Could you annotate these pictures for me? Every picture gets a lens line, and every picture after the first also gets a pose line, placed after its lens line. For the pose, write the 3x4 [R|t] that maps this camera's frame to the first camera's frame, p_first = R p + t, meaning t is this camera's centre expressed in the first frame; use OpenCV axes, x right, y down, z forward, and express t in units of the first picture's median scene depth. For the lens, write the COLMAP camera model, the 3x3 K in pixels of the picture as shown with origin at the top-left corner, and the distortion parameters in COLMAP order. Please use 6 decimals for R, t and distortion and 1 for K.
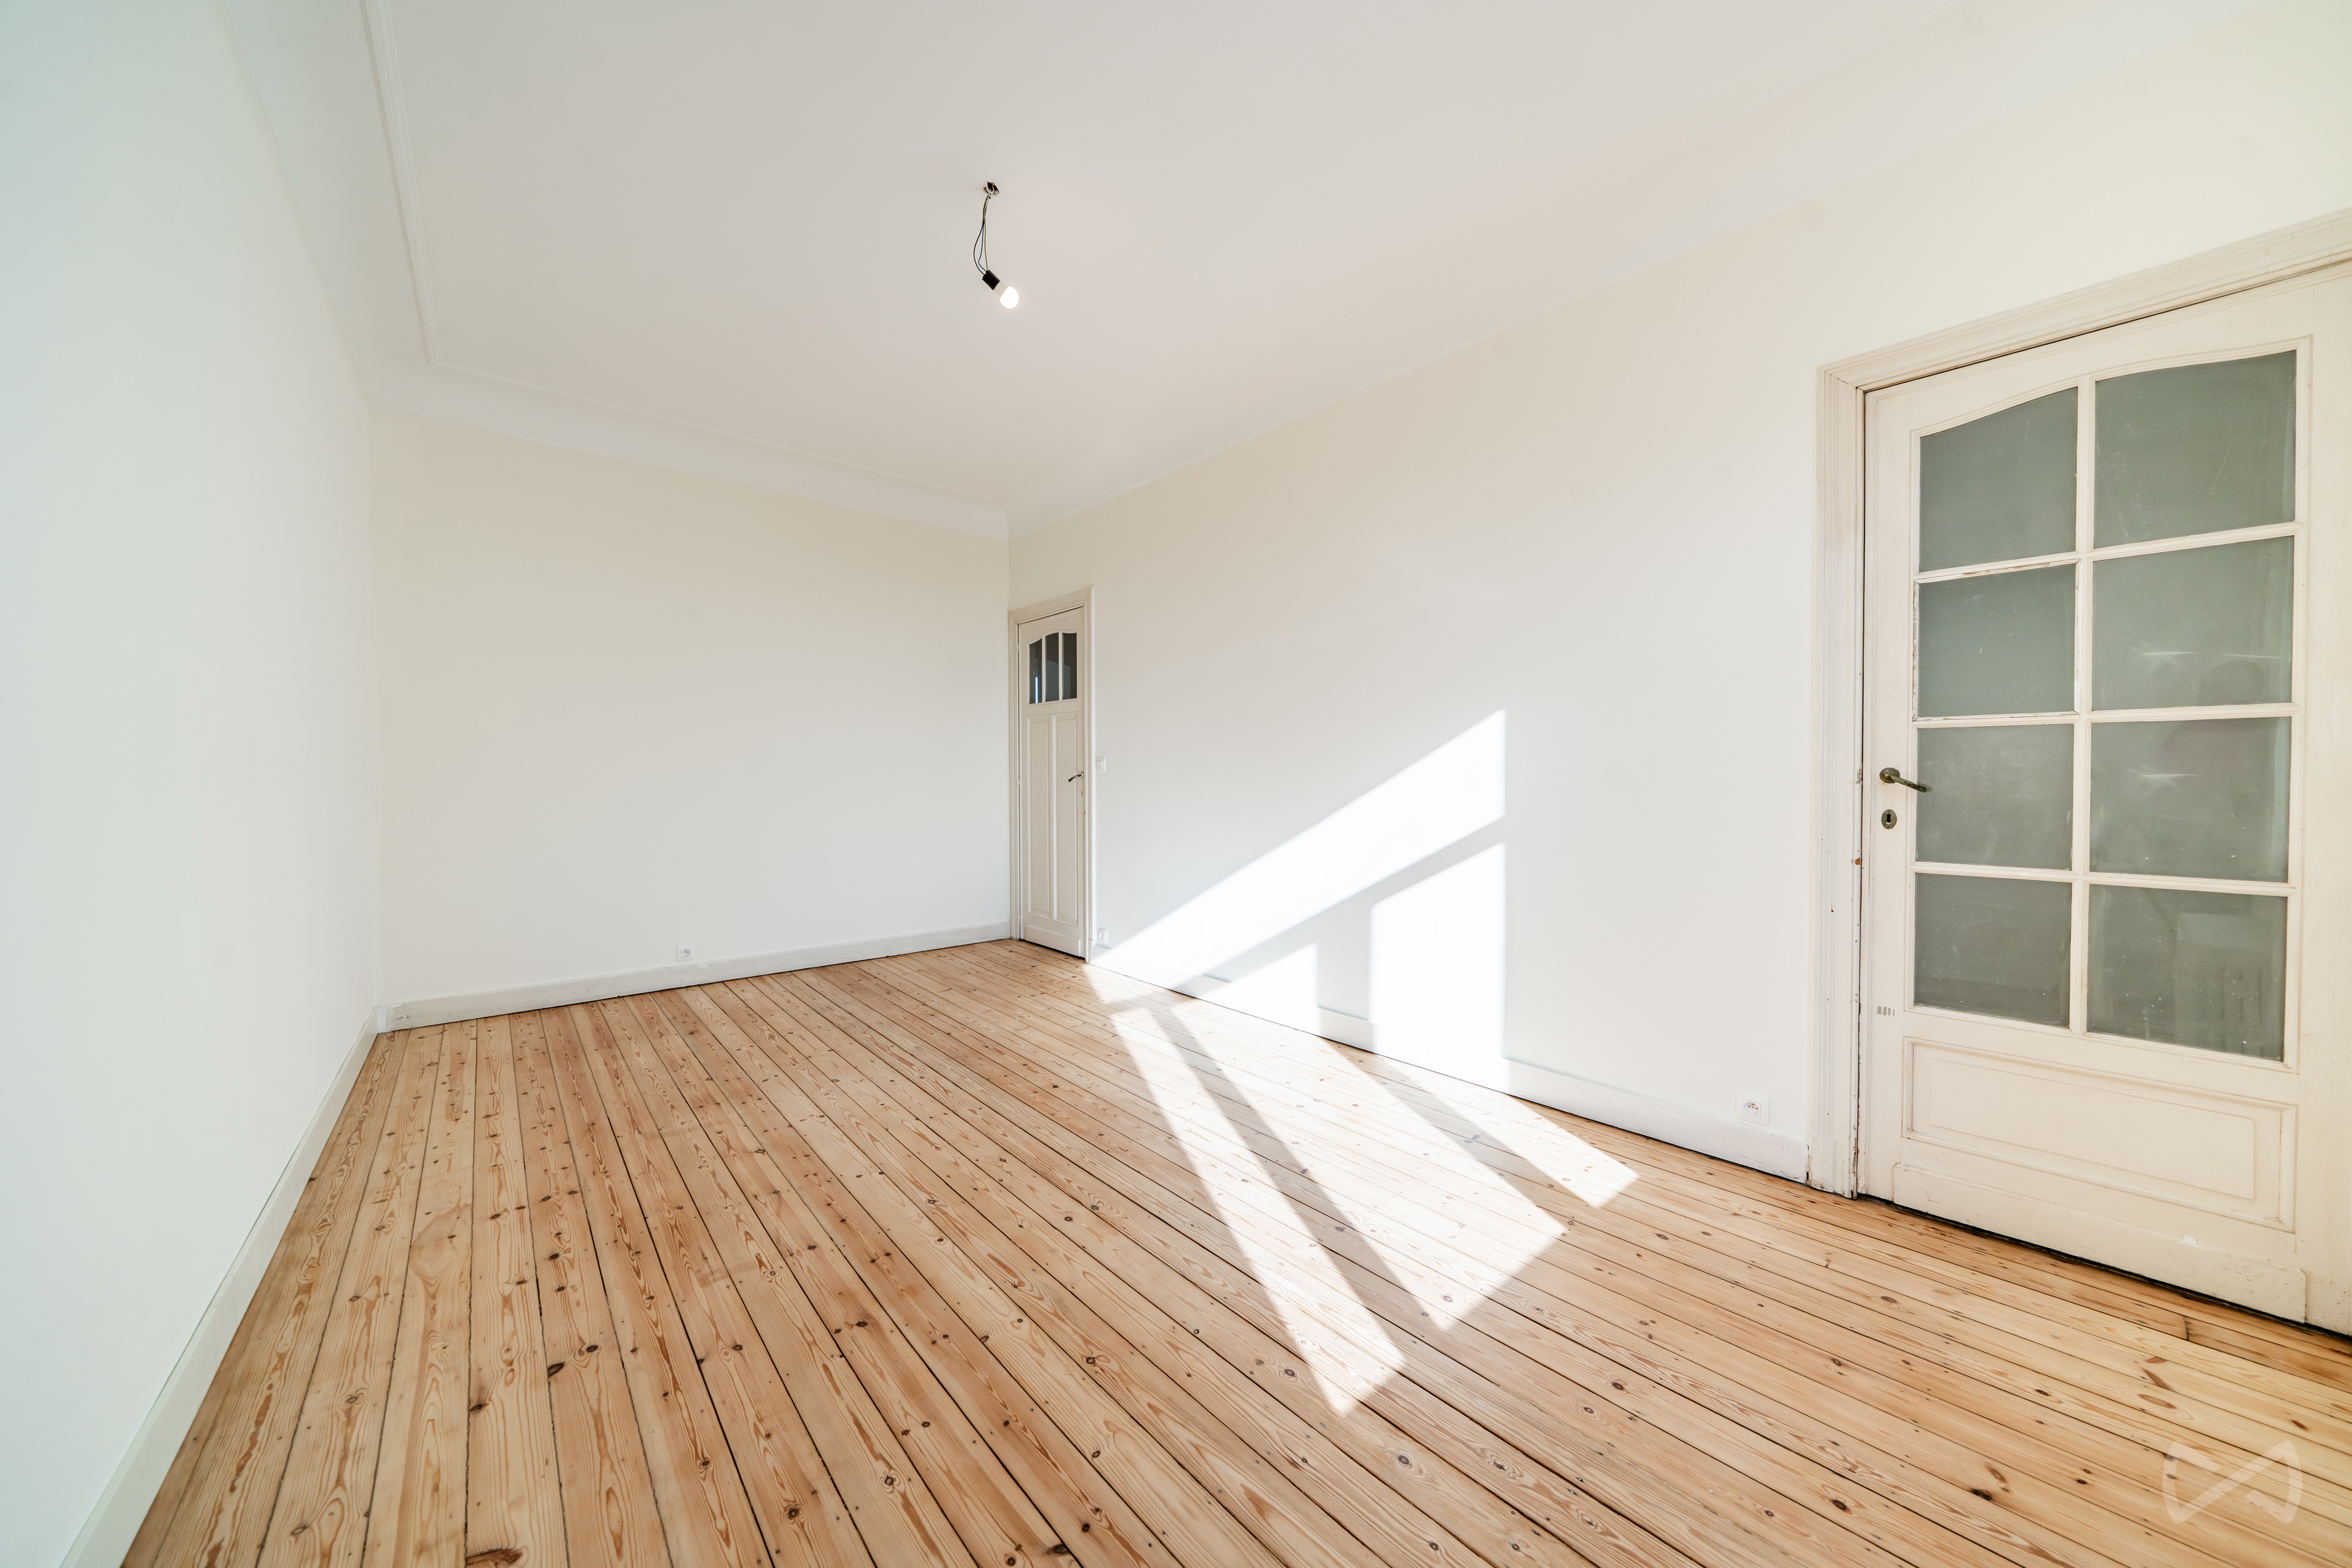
lens RADIAL K [[798.7, 0, 1176.0], [0, 798.7, 784.0], [0, 0, 1]] dist [-0.006722, 0.000164]
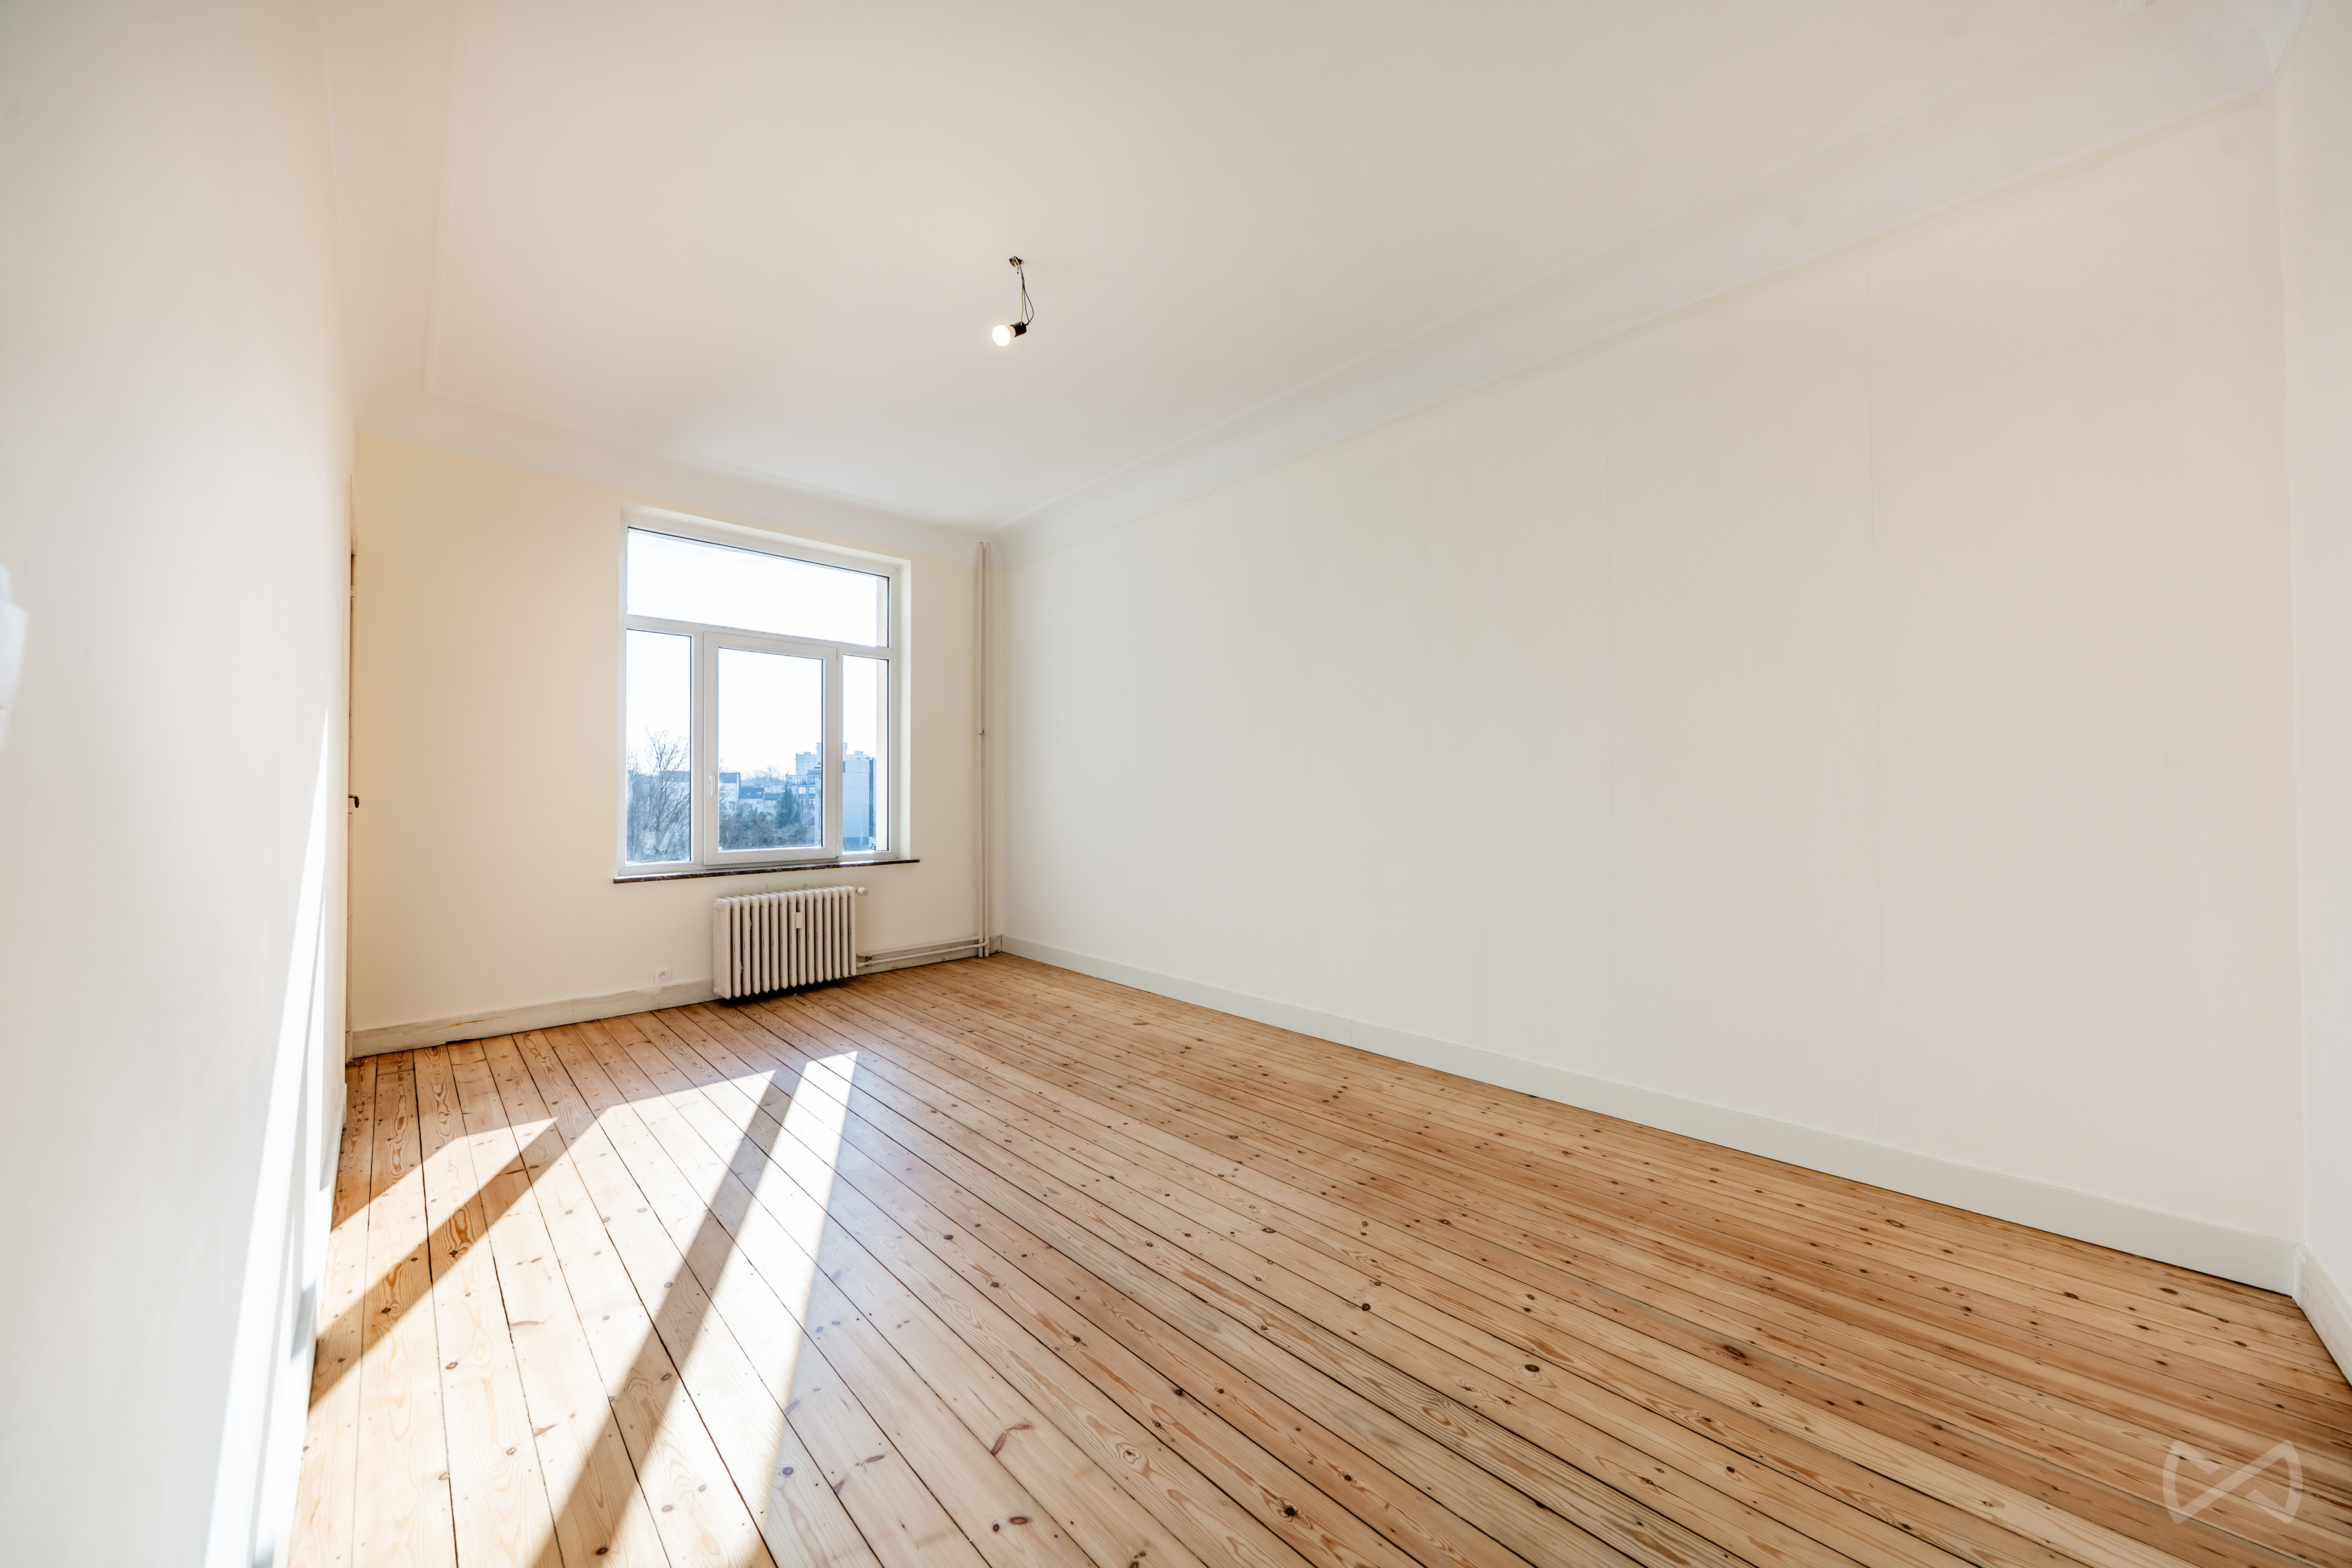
lens RADIAL K [[798.7, 0, 1176.0], [0, 798.7, 784.0], [0, 0, 1]] dist [-0.006722, 0.000164]
pose [[-0.997771, 0.003693, -0.066633, -0.380070], [0.003667, 0.999993, 0.000515, -0.024277], [0.066634, 0.000270, -0.997777, 2.132198]]
